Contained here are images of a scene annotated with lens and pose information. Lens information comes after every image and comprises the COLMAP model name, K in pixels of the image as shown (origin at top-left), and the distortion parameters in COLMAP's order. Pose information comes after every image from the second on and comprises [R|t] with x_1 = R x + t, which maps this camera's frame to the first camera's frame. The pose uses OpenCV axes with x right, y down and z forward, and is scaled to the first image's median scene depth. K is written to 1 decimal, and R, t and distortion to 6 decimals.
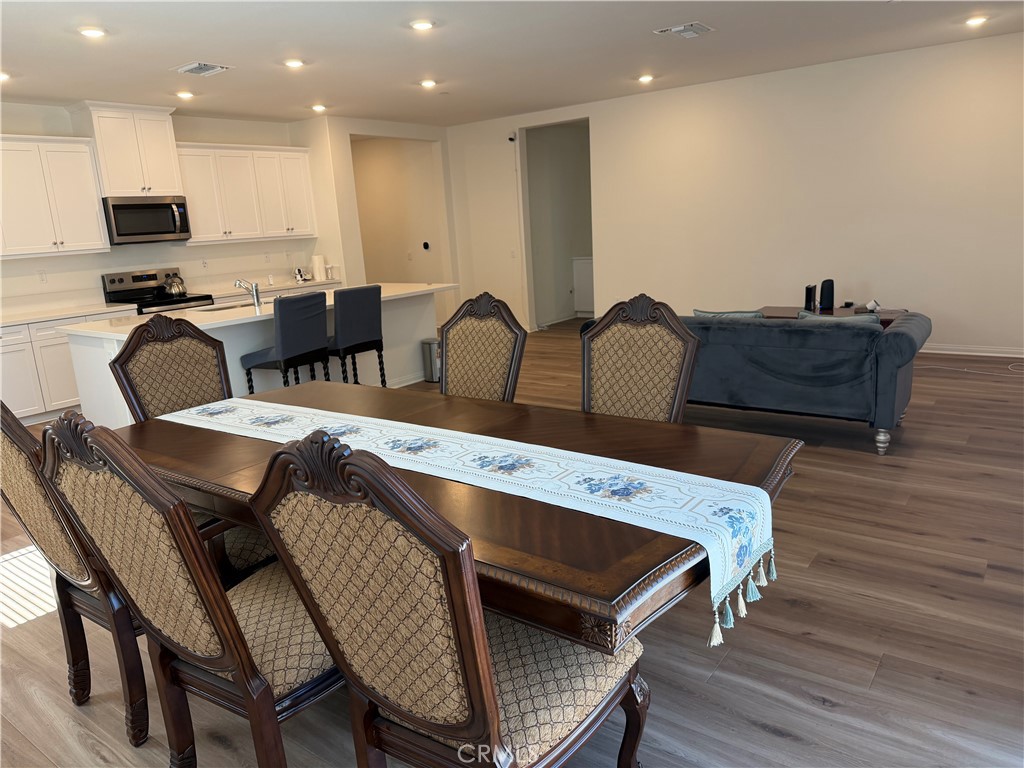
lens RADIAL K [[715.7, 0, 510.0], [0, 715.7, 384.3], [0, 0, 1]] dist [0.050634, -0.061385]
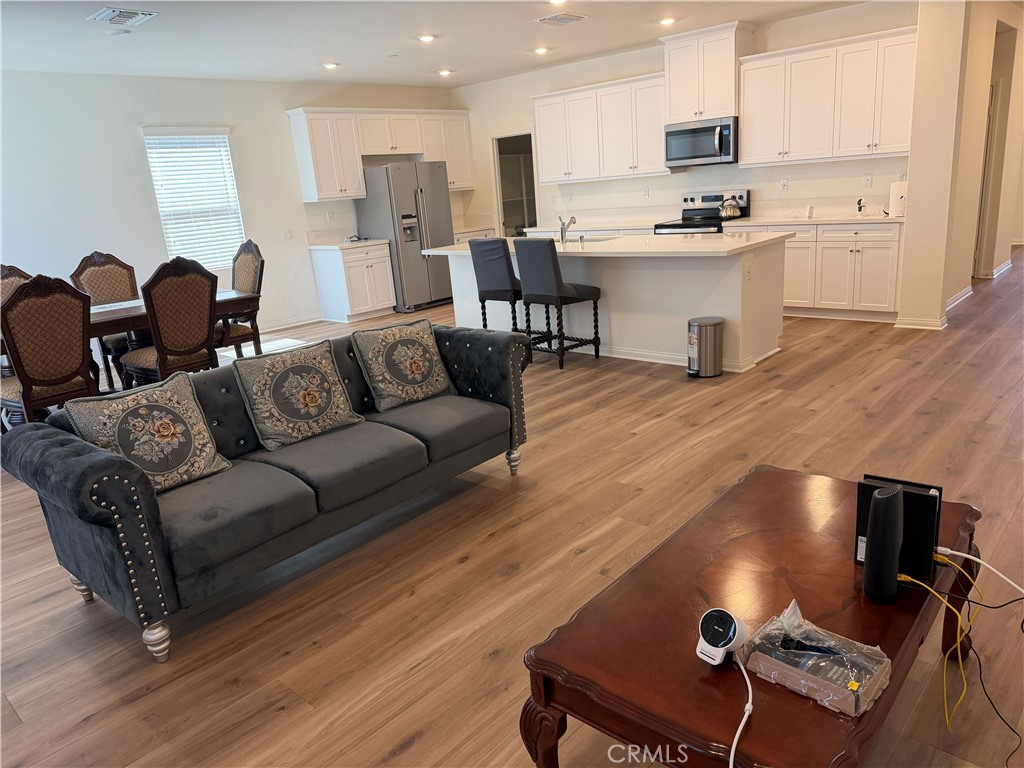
lens RADIAL K [[715.7, 0, 512.4], [0, 715.7, 394.9], [0, 0, 1]] dist [0.050634, -0.061385]
pose [[-0.116425, 0.353759, -0.928063, 0.631834], [-0.139952, 0.919250, 0.367957, -0.239005], [0.983290, 0.172724, -0.057514, 0.853669]]
